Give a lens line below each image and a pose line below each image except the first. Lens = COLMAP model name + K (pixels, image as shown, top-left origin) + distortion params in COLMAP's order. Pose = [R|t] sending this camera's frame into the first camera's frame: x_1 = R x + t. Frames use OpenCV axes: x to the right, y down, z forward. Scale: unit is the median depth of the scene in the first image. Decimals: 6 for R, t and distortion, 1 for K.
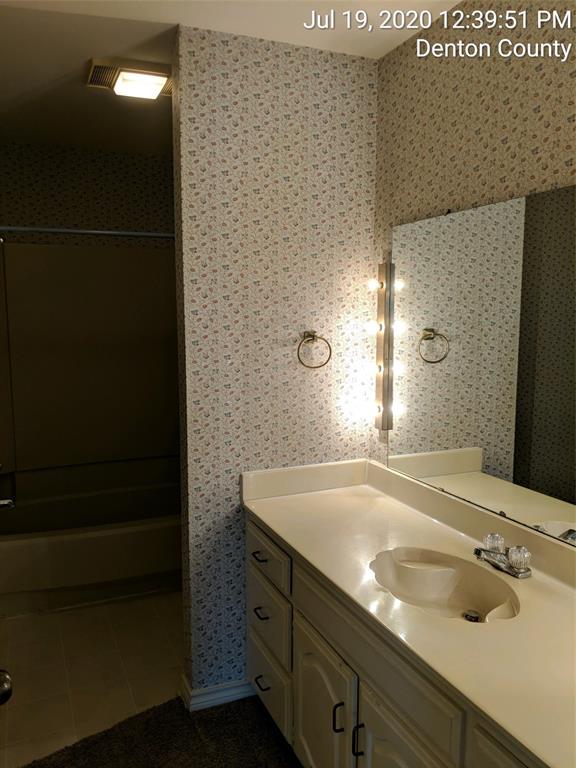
lens RADIAL K [[616.2, 0, 288.0], [0, 616.2, 384.0], [0, 0, 1]] dist [0.082194, -0.147033]
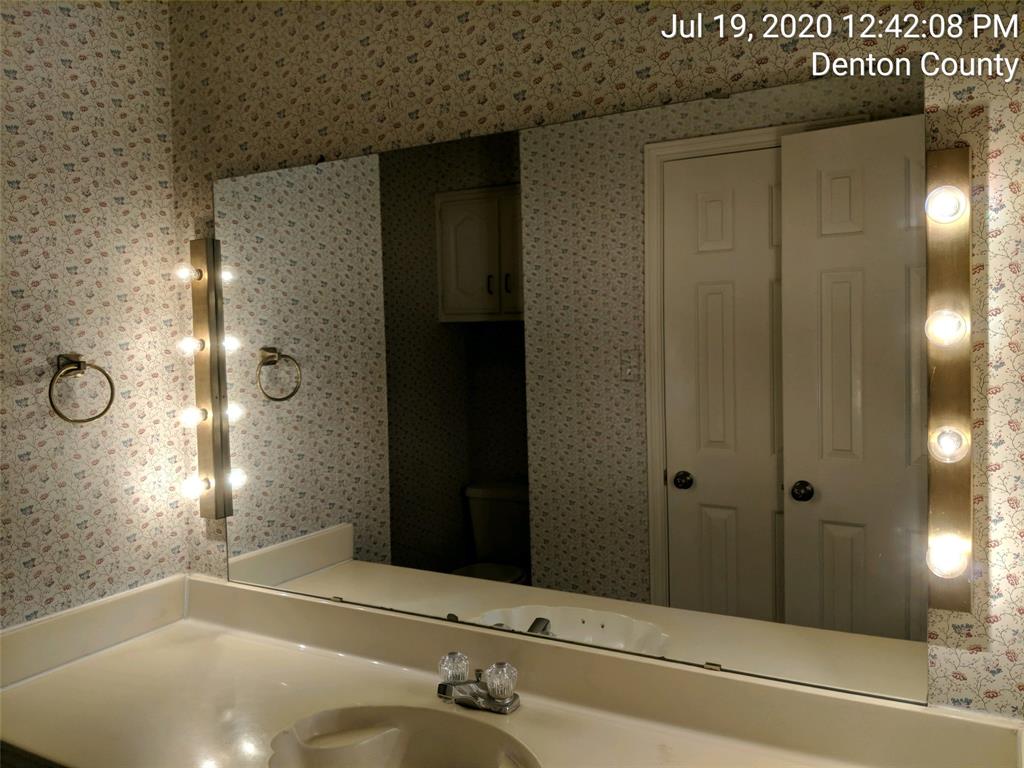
lens RADIAL K [[821.5, 0, 512.9], [0, 821.5, 363.1], [0, 0, 1]] dist [0.082194, -0.147033]
pose [[0.802274, -0.038626, 0.595706, -0.084537], [0.093447, 0.993728, -0.061416, 0.002651], [-0.589597, 0.104940, 0.800851, 0.186899]]
